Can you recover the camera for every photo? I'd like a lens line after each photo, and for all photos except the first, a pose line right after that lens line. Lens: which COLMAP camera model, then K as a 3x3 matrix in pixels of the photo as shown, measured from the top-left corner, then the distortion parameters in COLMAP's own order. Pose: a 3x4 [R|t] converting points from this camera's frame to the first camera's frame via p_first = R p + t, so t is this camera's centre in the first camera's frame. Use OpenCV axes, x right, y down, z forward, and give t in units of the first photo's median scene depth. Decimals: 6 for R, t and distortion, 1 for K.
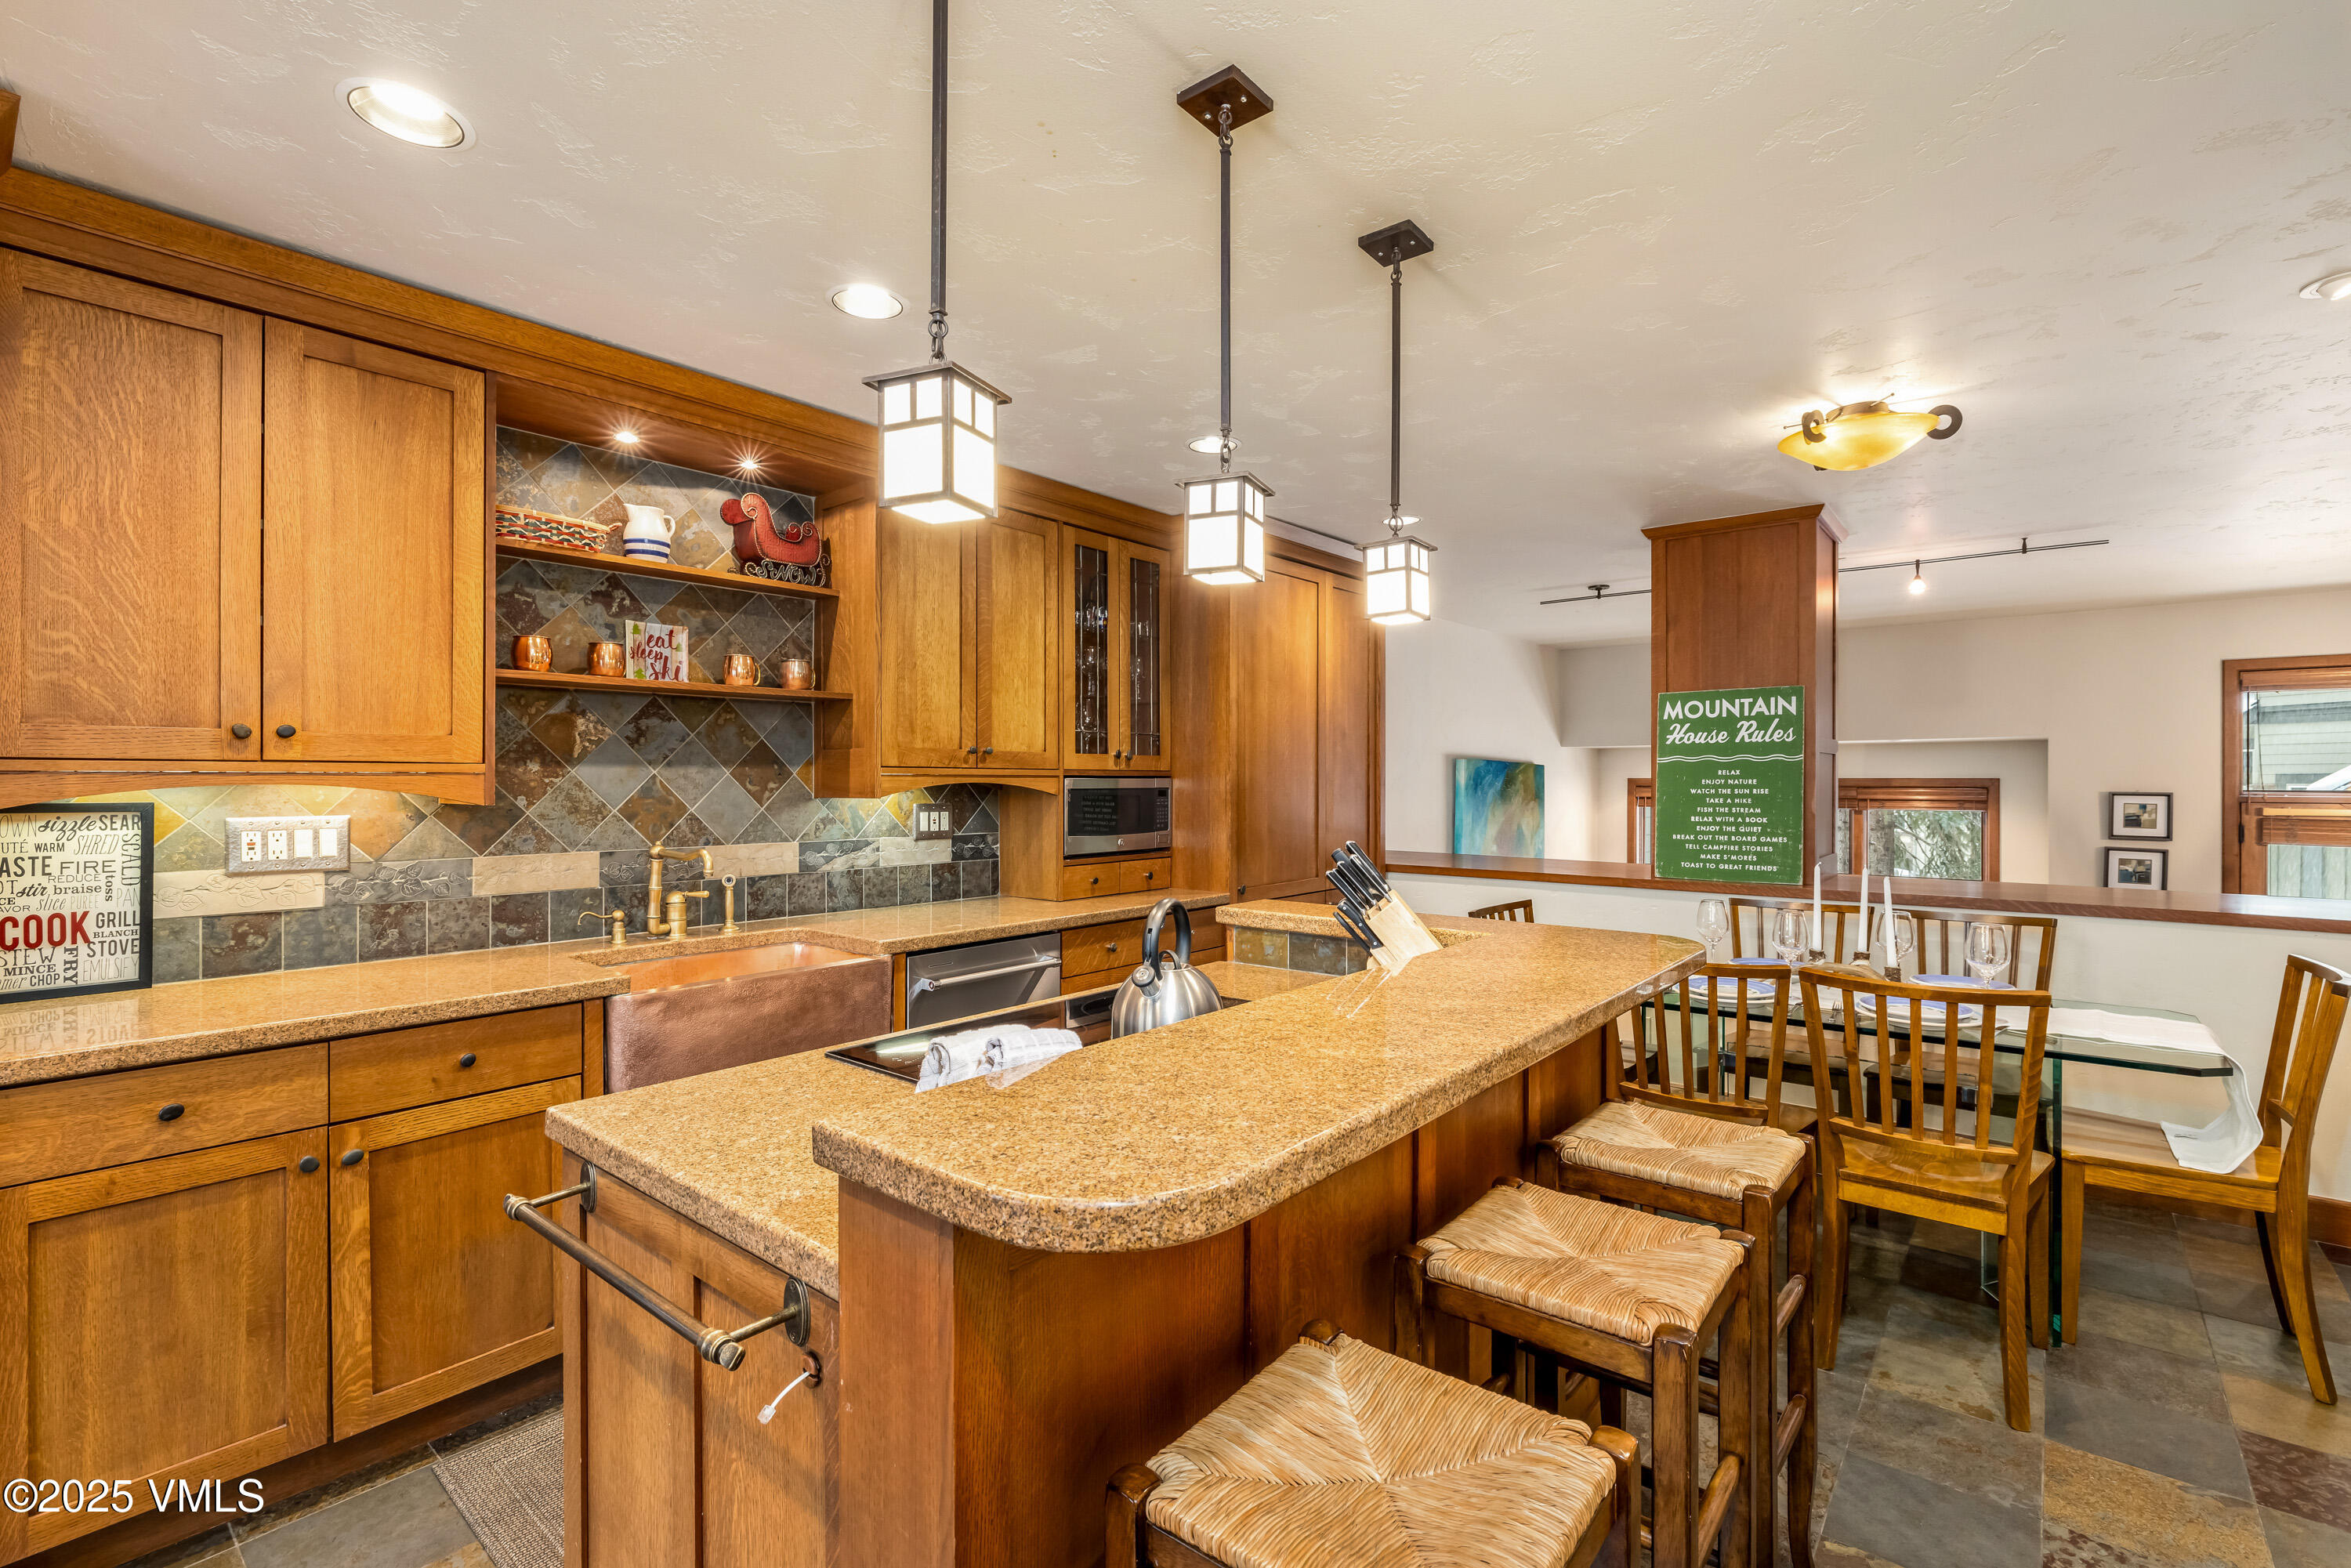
lens RADIAL K [[1049.6, 0, 1168.0], [0, 1049.6, 781.8], [0, 0, 1]] dist [-0.005148, 0.000031]
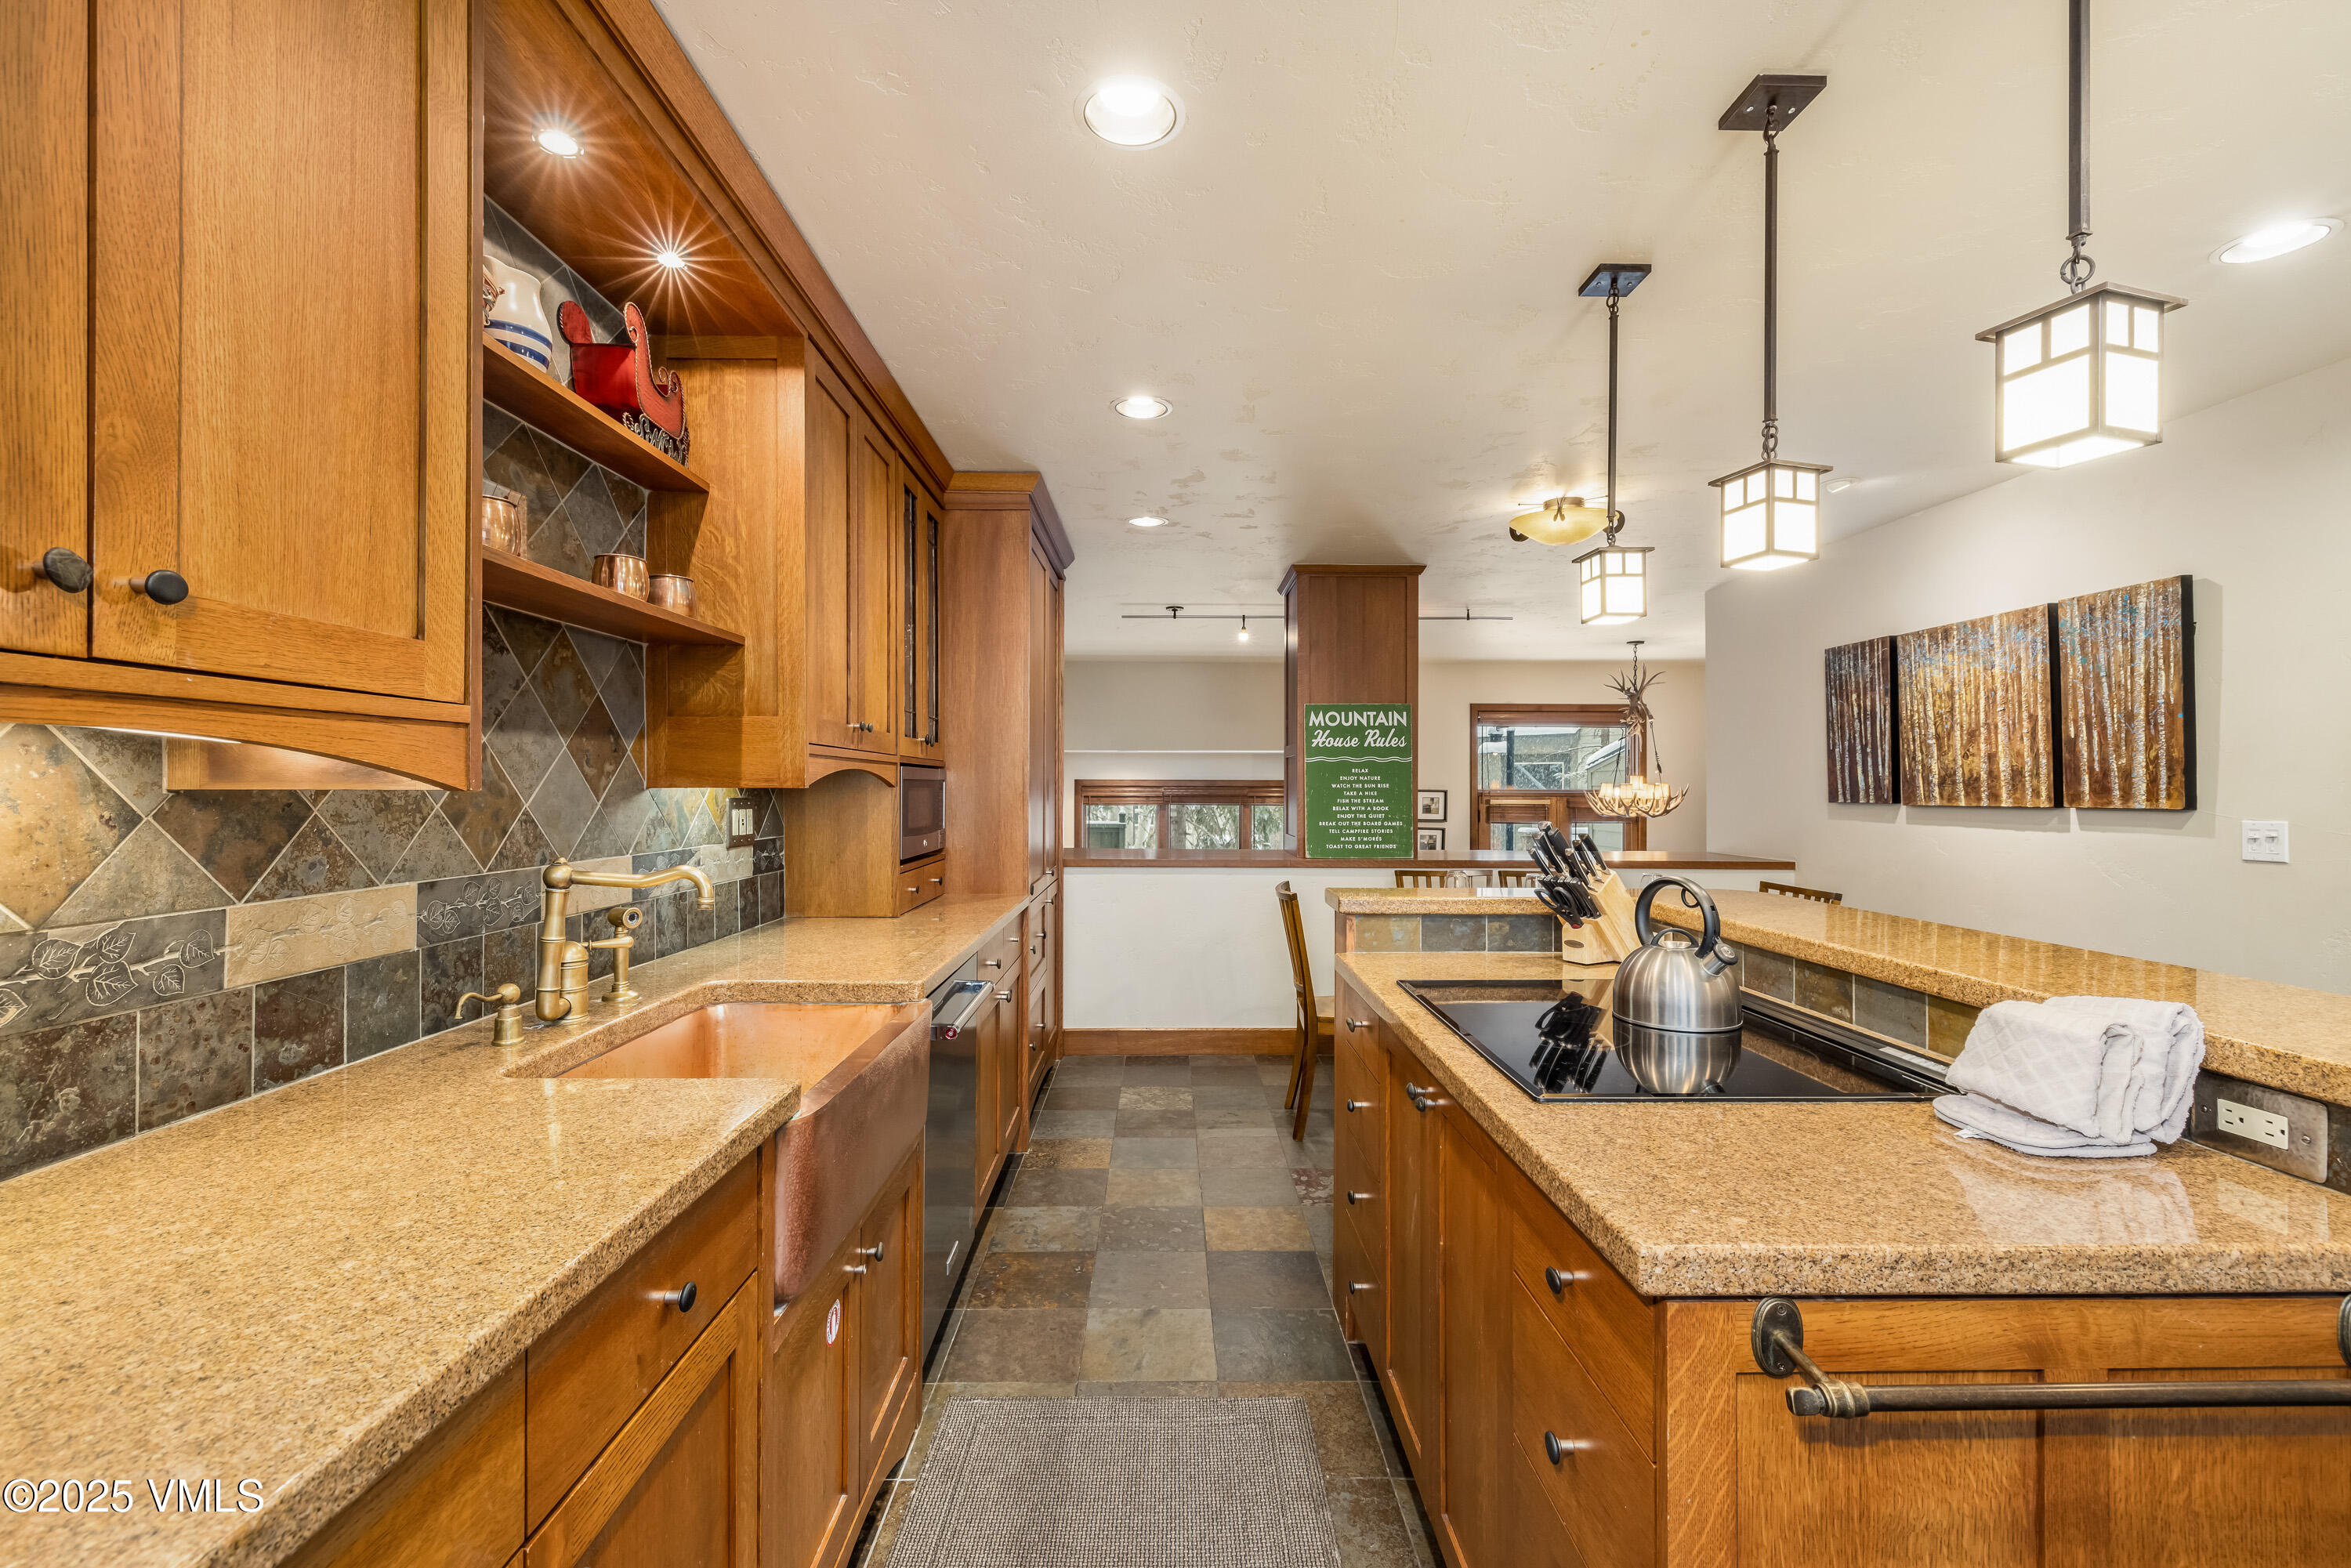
lens RADIAL K [[995.0, 0, 1185.4], [0, 995.0, 786.5], [0, 0, 1]] dist [-0.000602, 0.000196]
pose [[0.759135, 0.002008, 0.650930, -0.564255], [-0.001791, 0.999998, -0.000996, 0.016693], [-0.650930, -0.000410, 0.759137, 0.346533]]
